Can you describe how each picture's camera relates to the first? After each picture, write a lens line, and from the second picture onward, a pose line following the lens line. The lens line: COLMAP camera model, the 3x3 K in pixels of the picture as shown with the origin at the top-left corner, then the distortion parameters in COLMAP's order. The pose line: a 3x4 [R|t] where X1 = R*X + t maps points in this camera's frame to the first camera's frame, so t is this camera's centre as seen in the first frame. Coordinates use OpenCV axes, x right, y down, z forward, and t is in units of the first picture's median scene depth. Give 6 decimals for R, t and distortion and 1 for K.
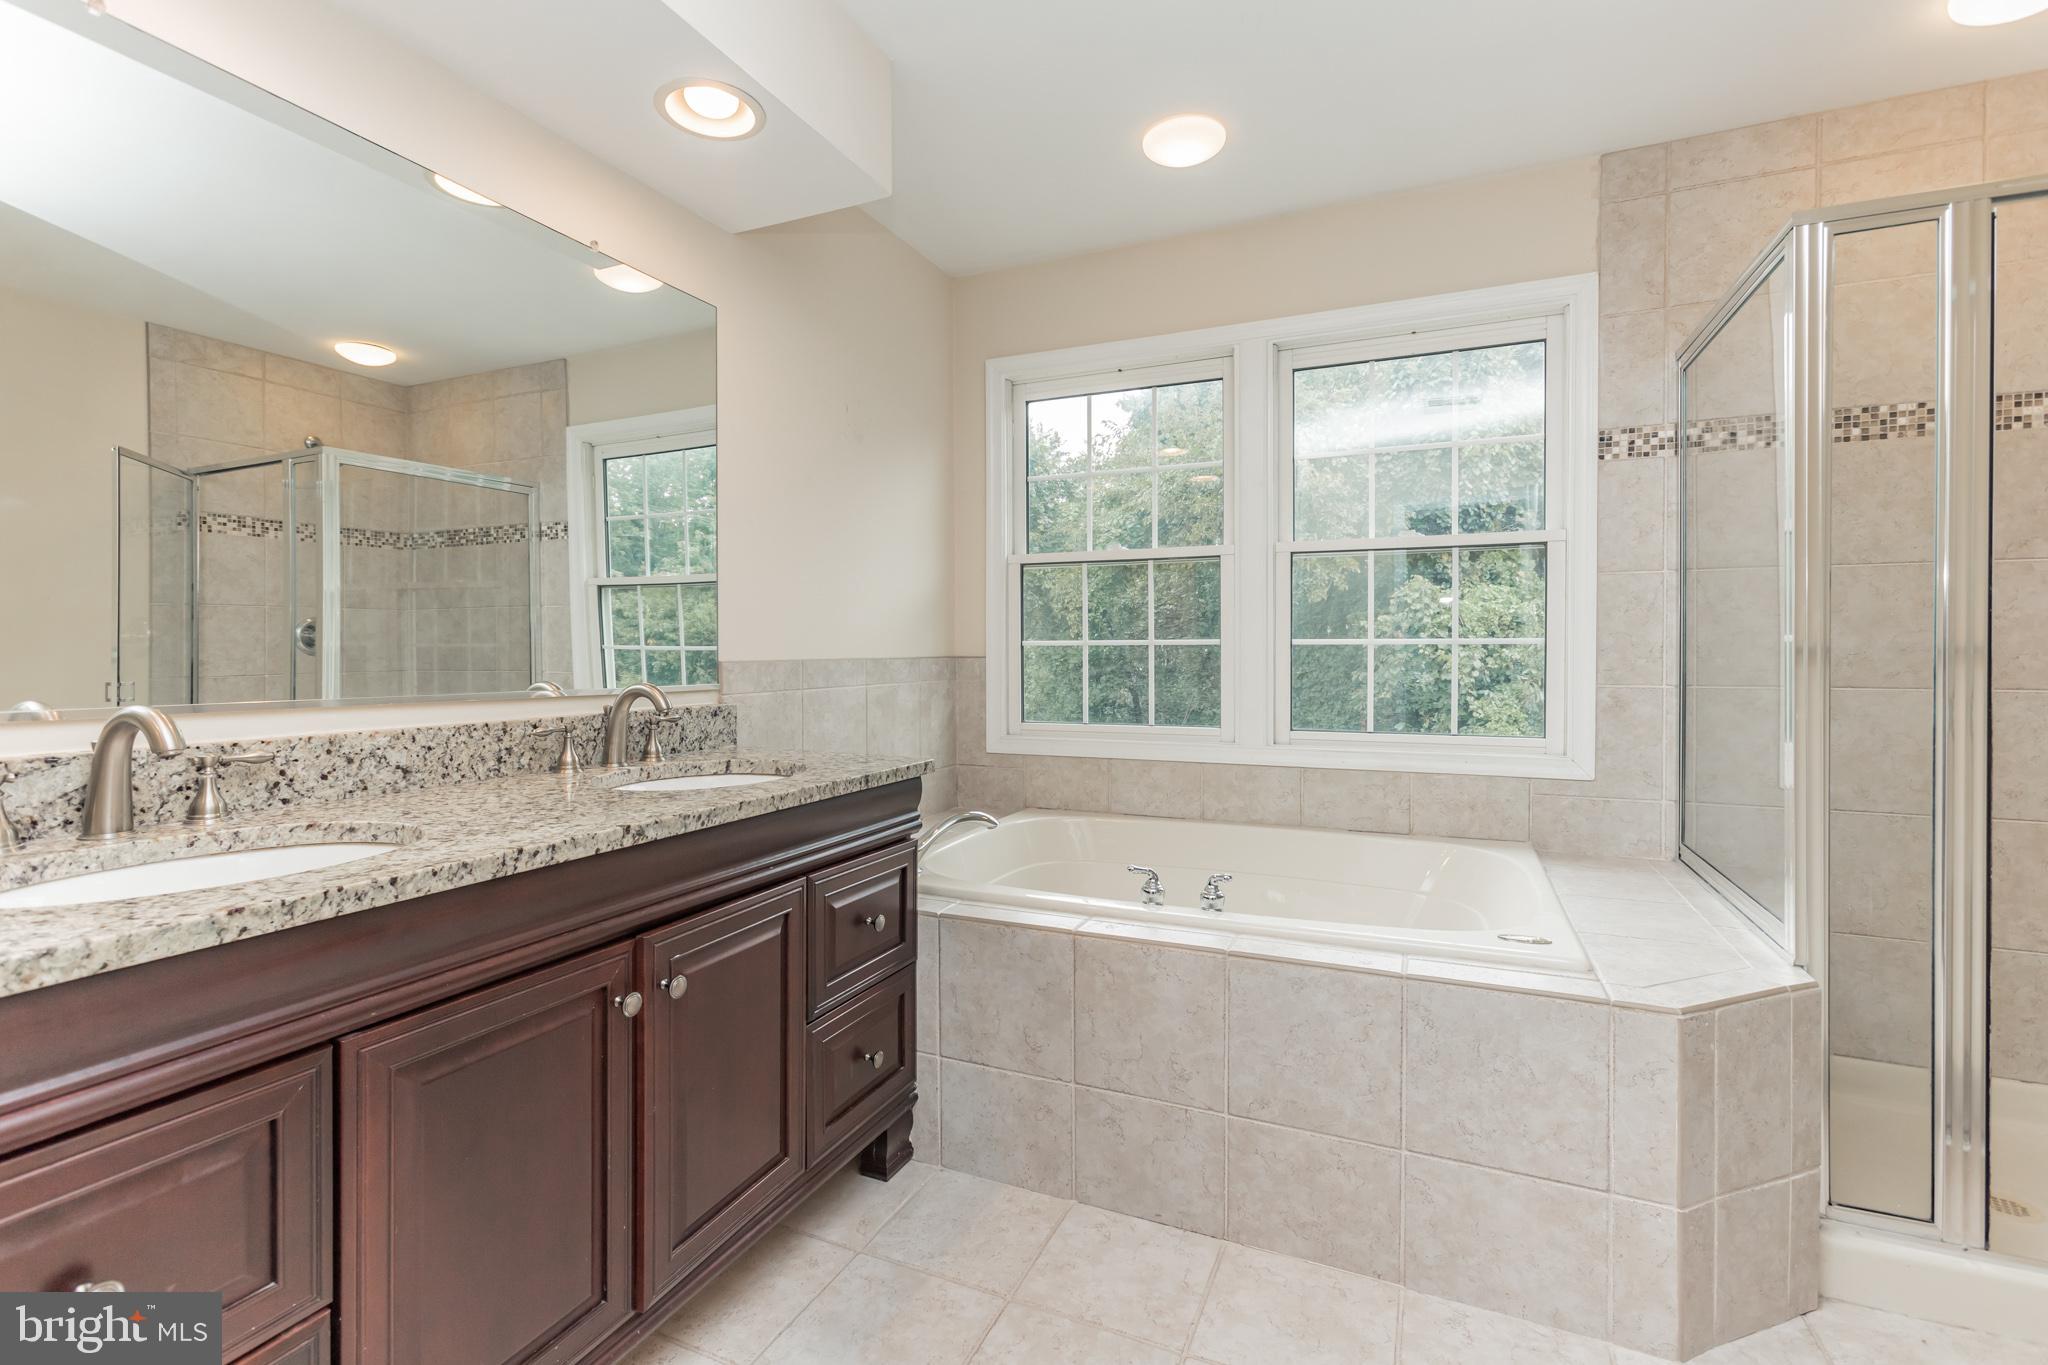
lens RADIAL K [[939.0, 0, 1016.7], [0, 939.0, 664.5], [0, 0, 1]] dist [-0.011419, 0.004669]
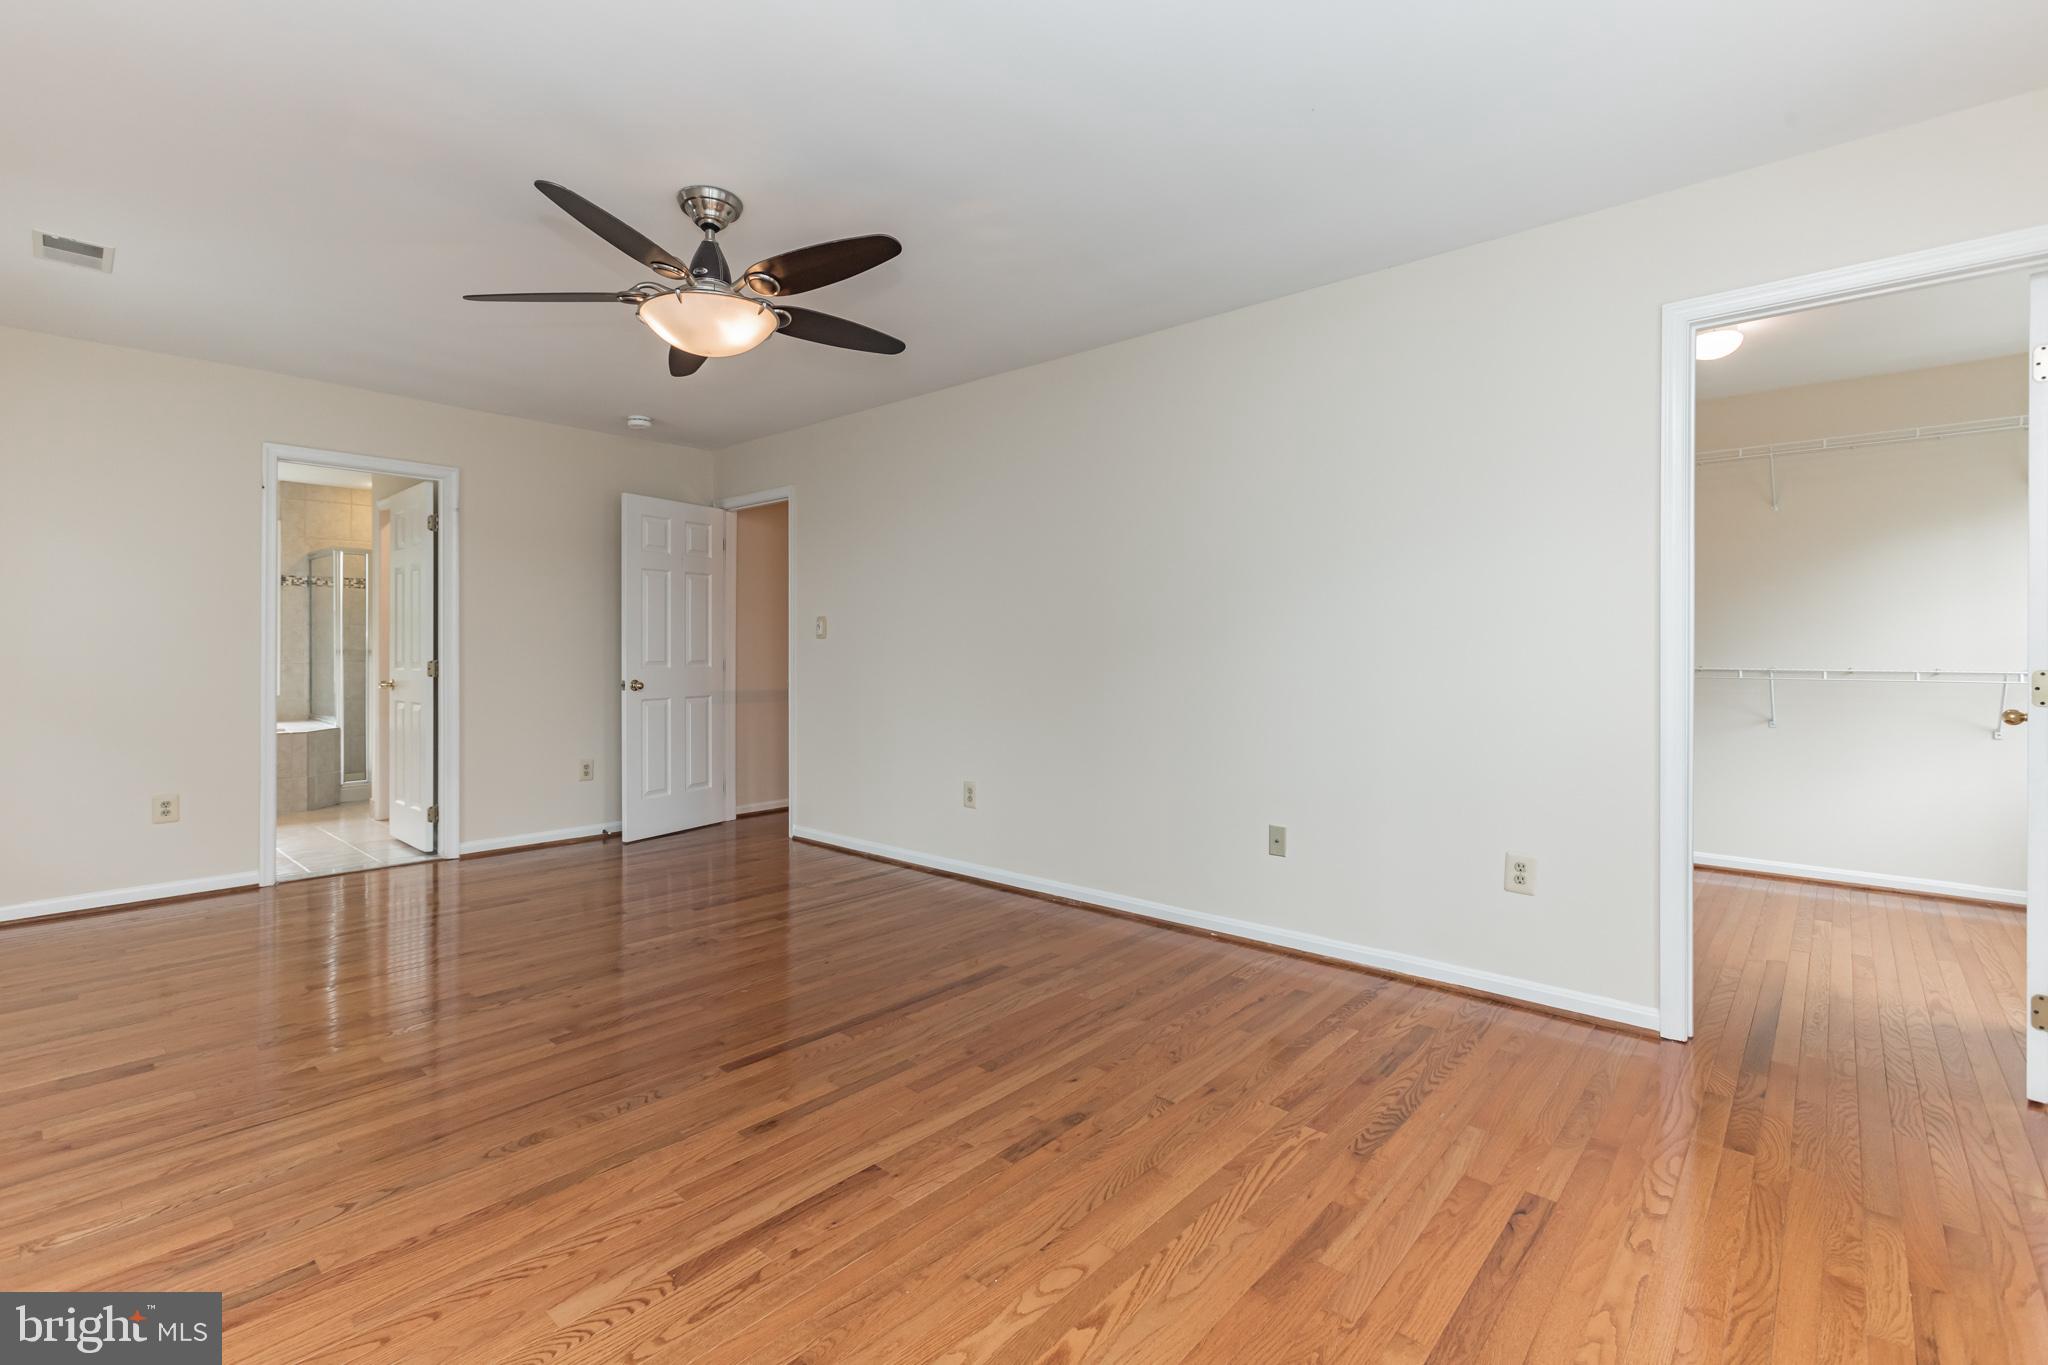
lens RADIAL K [[939.0, 0, 1017.4], [0, 939.0, 663.0], [0, 0, 1]] dist [-0.011419, 0.004669]
pose [[0.318892, 0.005415, 0.947776, -1.406649], [0.008799, 0.999924, -0.008674, 0.070668], [-0.947750, 0.011106, 0.318820, -2.107055]]
